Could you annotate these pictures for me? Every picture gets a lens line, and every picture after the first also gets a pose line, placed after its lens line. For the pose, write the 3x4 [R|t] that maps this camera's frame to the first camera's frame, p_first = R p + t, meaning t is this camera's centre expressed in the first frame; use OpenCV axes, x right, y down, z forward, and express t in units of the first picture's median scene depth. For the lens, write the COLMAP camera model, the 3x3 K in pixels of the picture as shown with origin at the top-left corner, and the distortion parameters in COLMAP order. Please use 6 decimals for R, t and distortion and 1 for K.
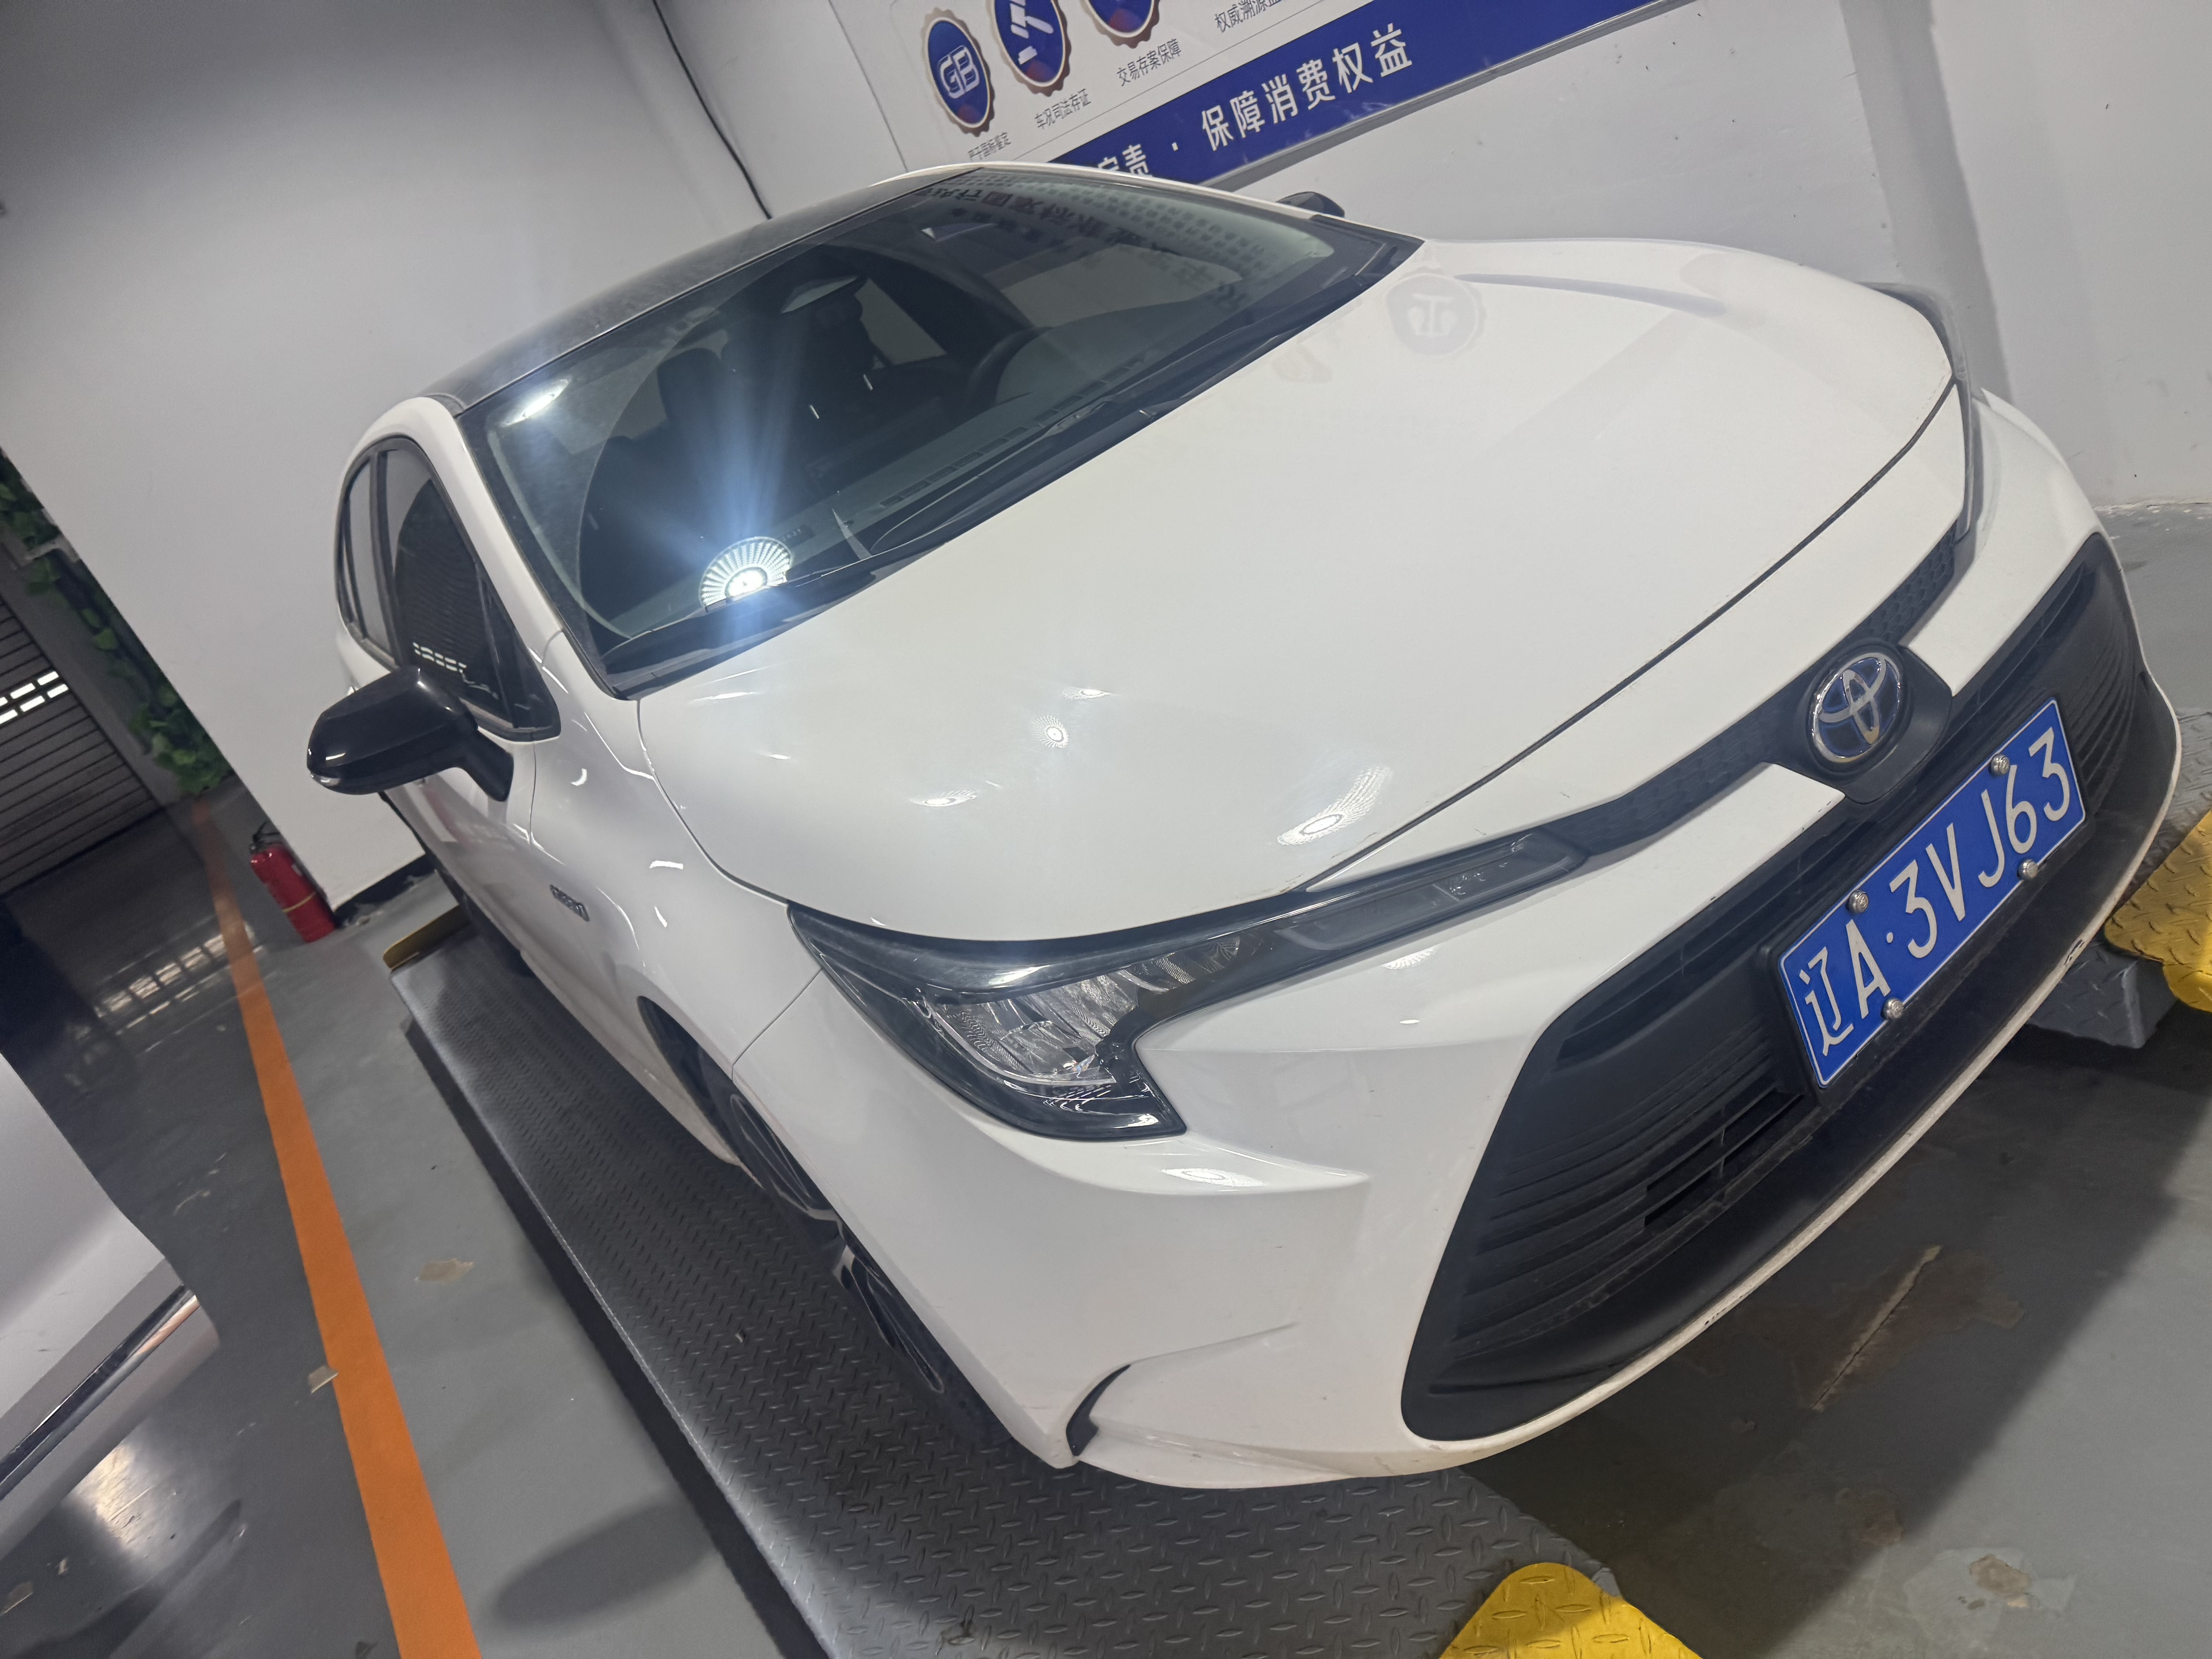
lens RADIAL K [[1538.8, 0, 1109.3], [0, 1538.8, 816.0], [0, 0, 1]] dist [0.031350, -0.030205]
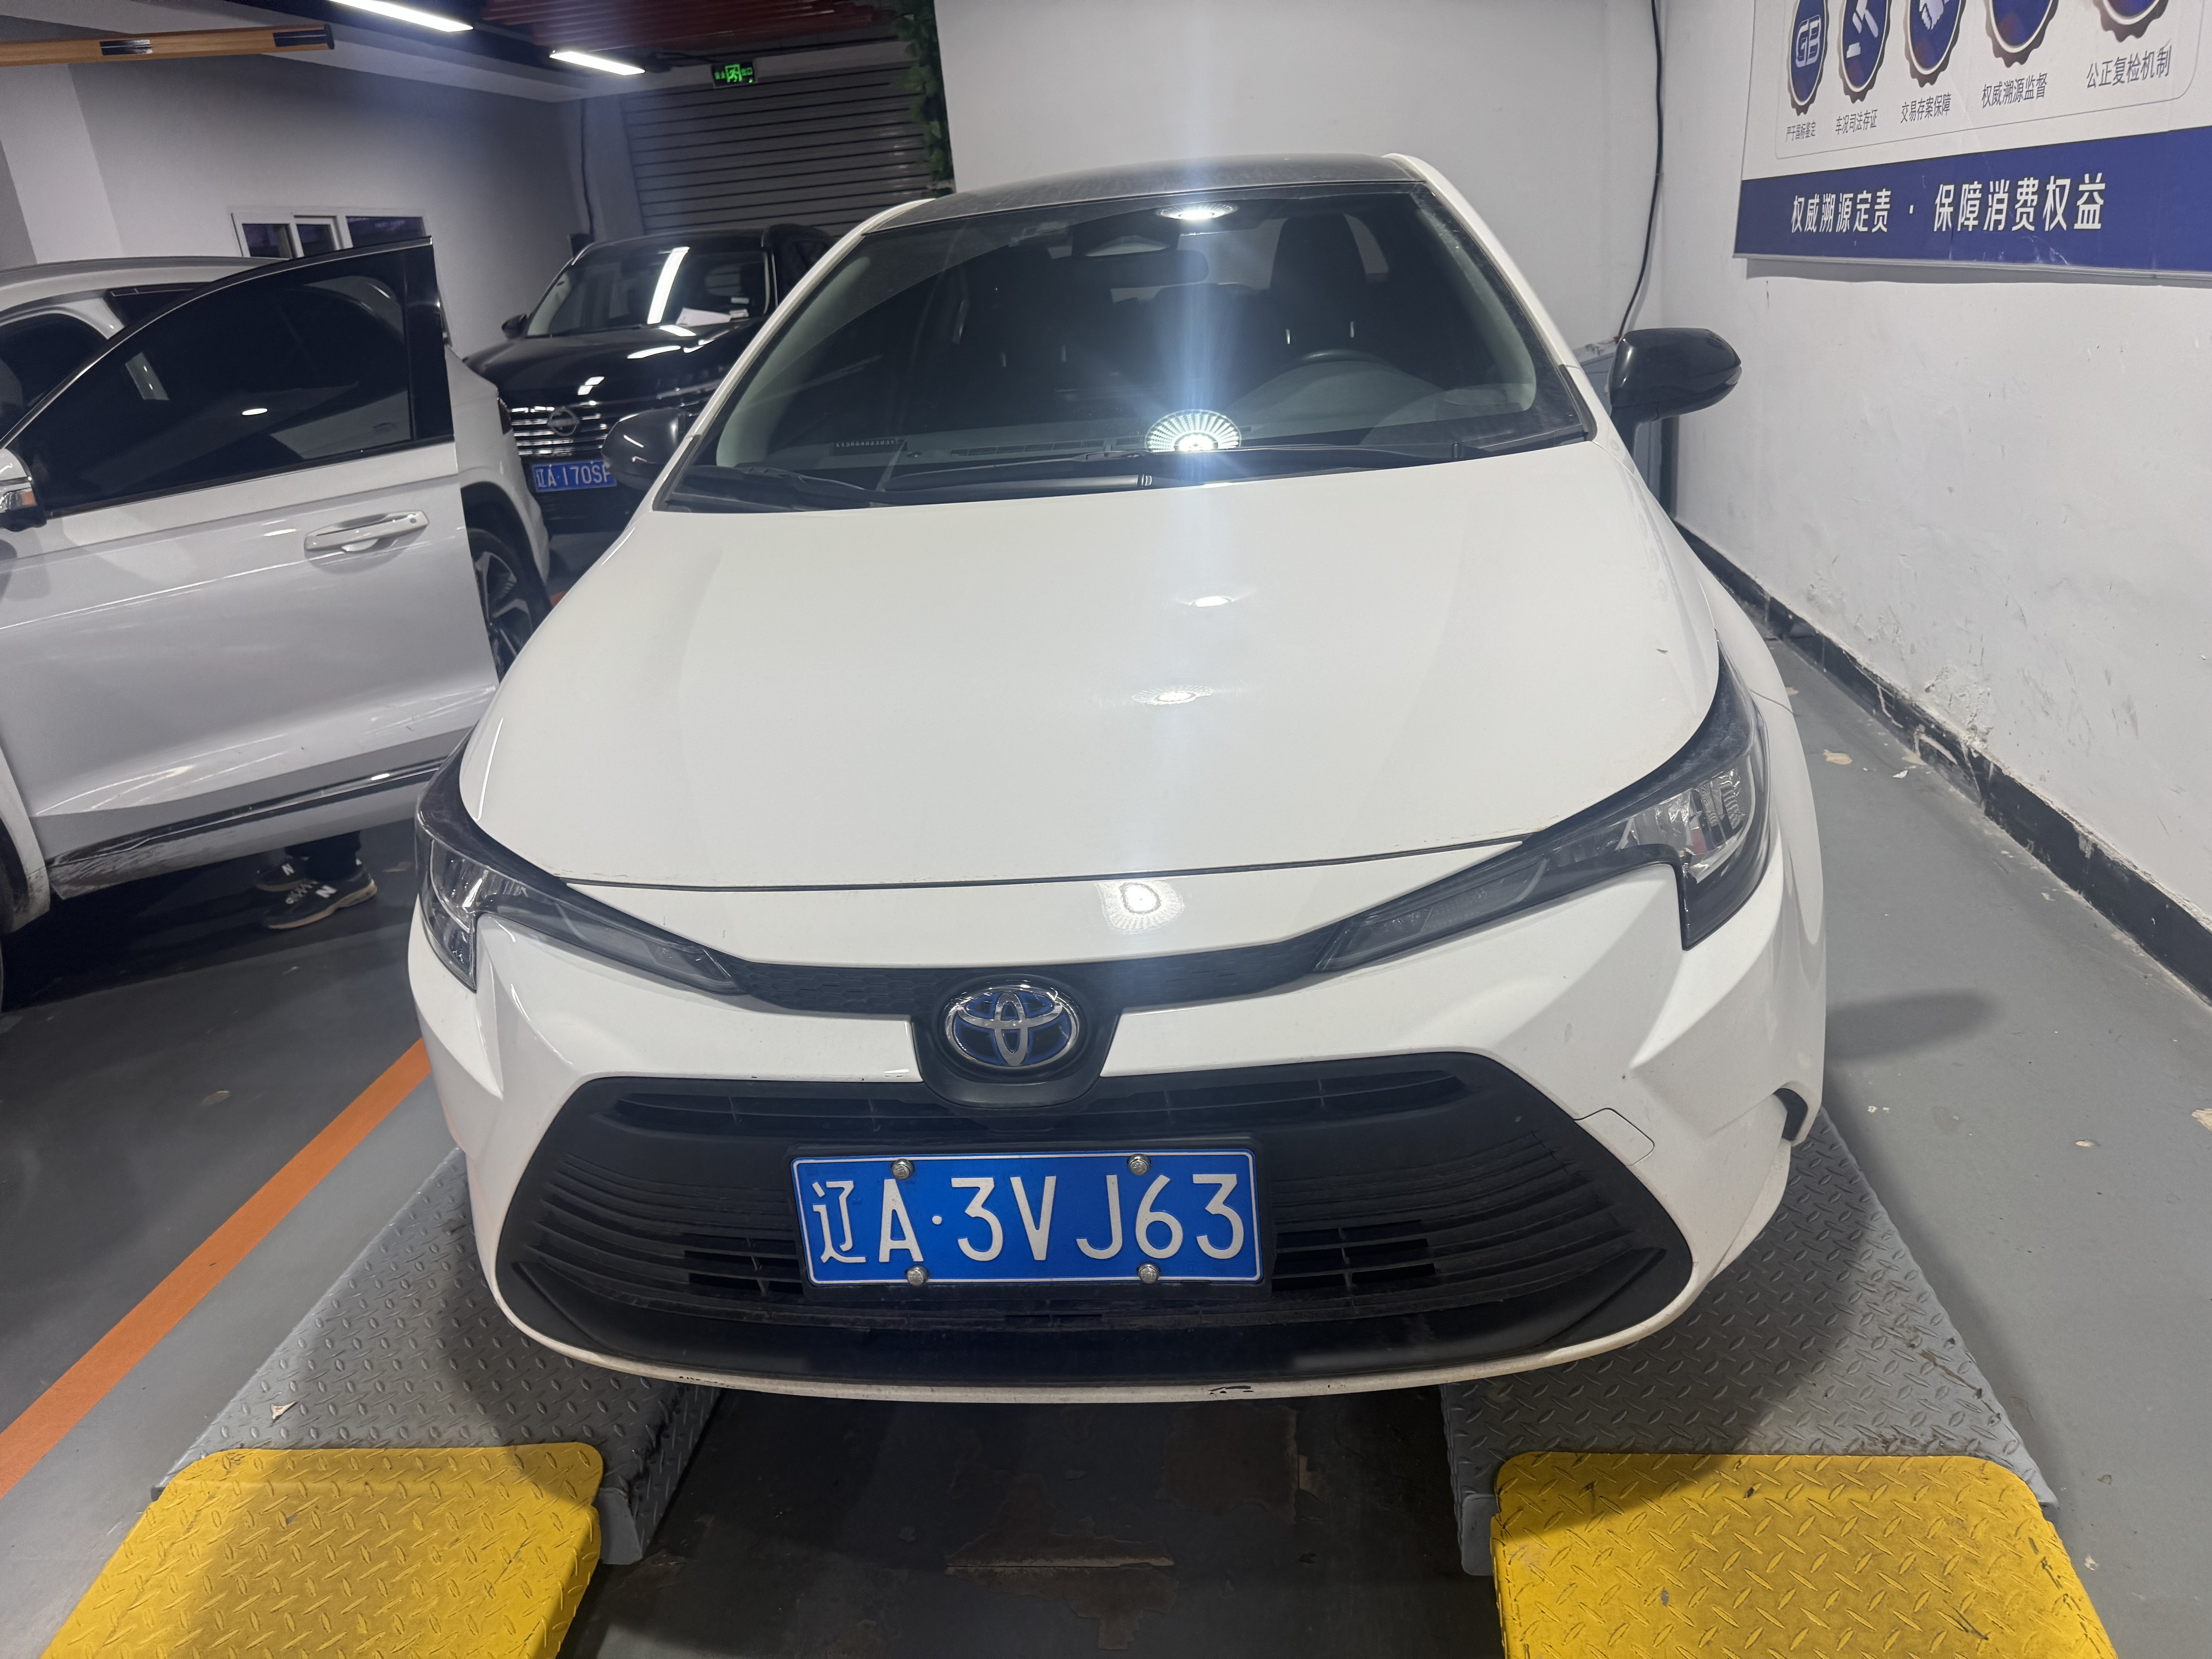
lens RADIAL K [[1538.8, 0, 1119.8], [0, 1538.8, 826.4], [0, 0, 1]] dist [0.031350, -0.030205]
pose [[0.731141, 0.527344, -0.432829, 0.714097], [-0.469320, 0.849246, 0.241910, -0.368881], [0.495148, 0.026265, 0.868412, 0.096179]]
